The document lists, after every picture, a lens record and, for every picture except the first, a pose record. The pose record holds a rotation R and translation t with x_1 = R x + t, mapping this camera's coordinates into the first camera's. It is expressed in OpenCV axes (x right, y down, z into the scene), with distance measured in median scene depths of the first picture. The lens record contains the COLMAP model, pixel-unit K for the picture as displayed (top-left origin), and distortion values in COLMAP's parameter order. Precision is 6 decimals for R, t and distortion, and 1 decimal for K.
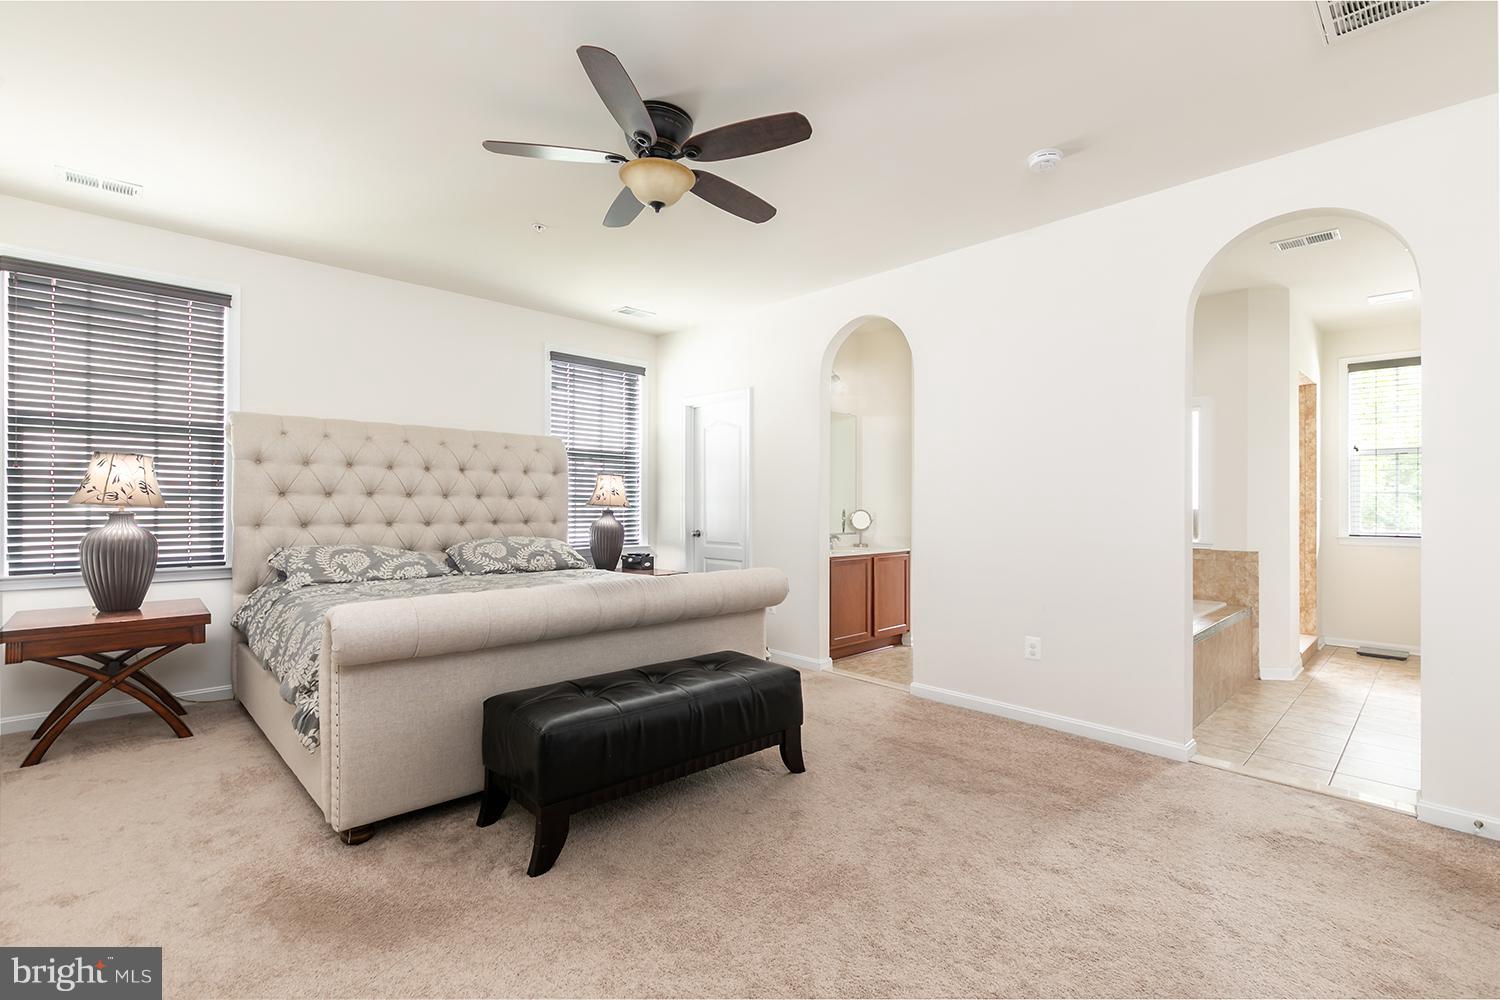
lens RADIAL K [[674.0, 0, 744.8], [0, 674.0, 498.4], [0, 0, 1]] dist [0.005383, -0.000365]
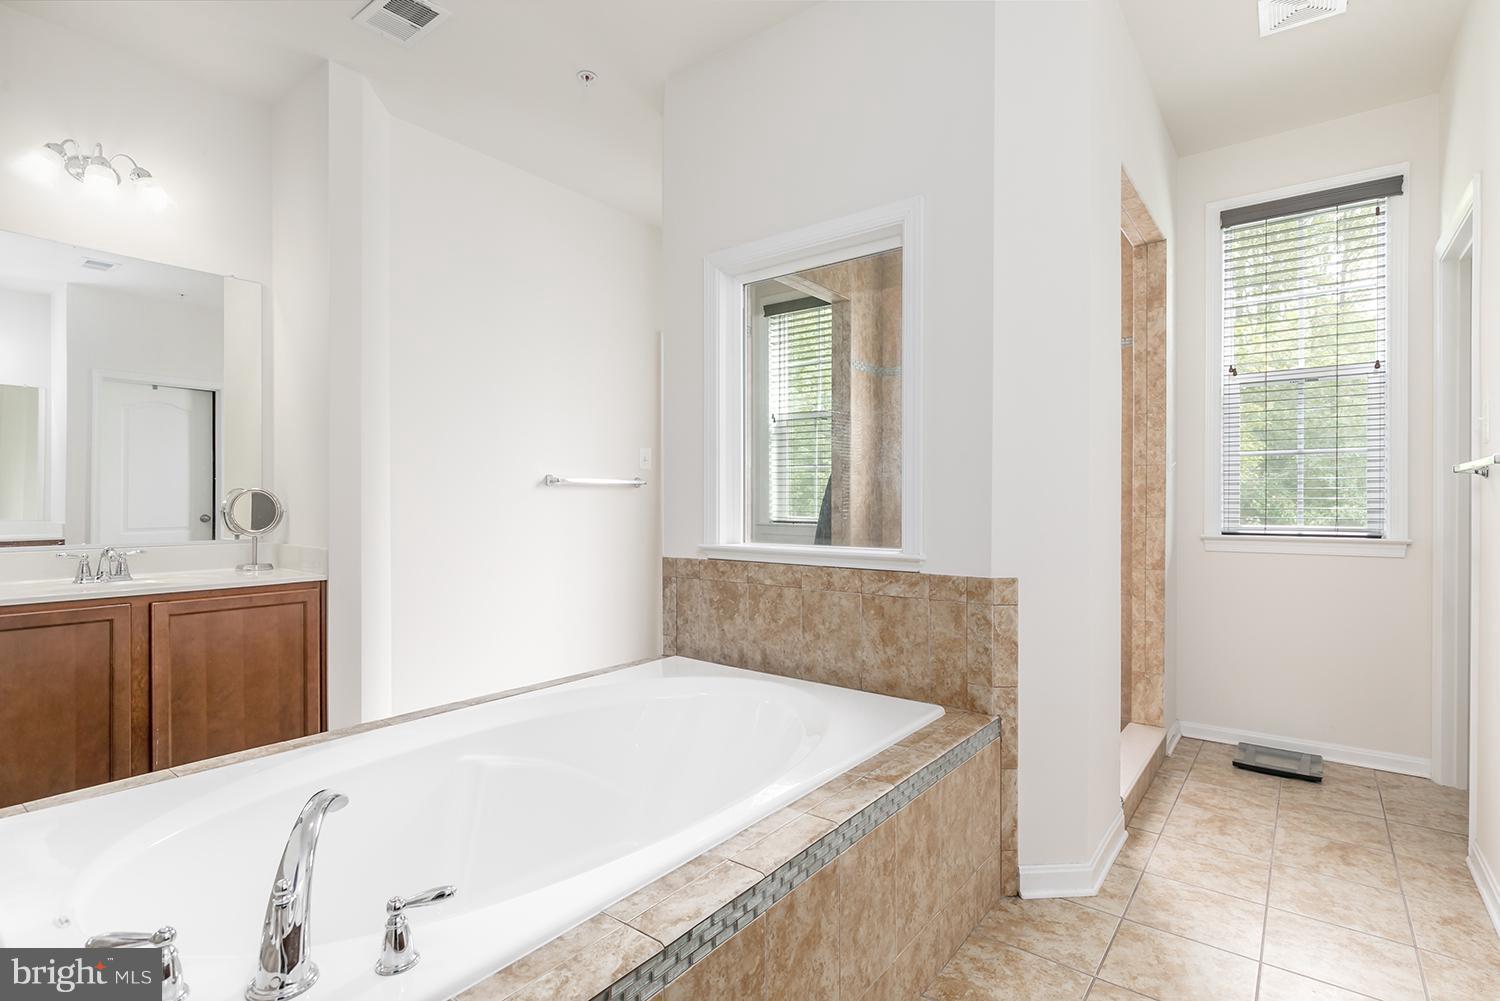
lens RADIAL K [[732.4, 0, 754.4], [0, 732.4, 504.3], [0, 0, 1]] dist [0.010942, 0.001427]
pose [[0.987383, -0.004152, 0.158297, 0.509642], [0.002397, 0.999934, 0.011277, 0.028015], [-0.158333, -0.010755, 0.987327, 0.565212]]
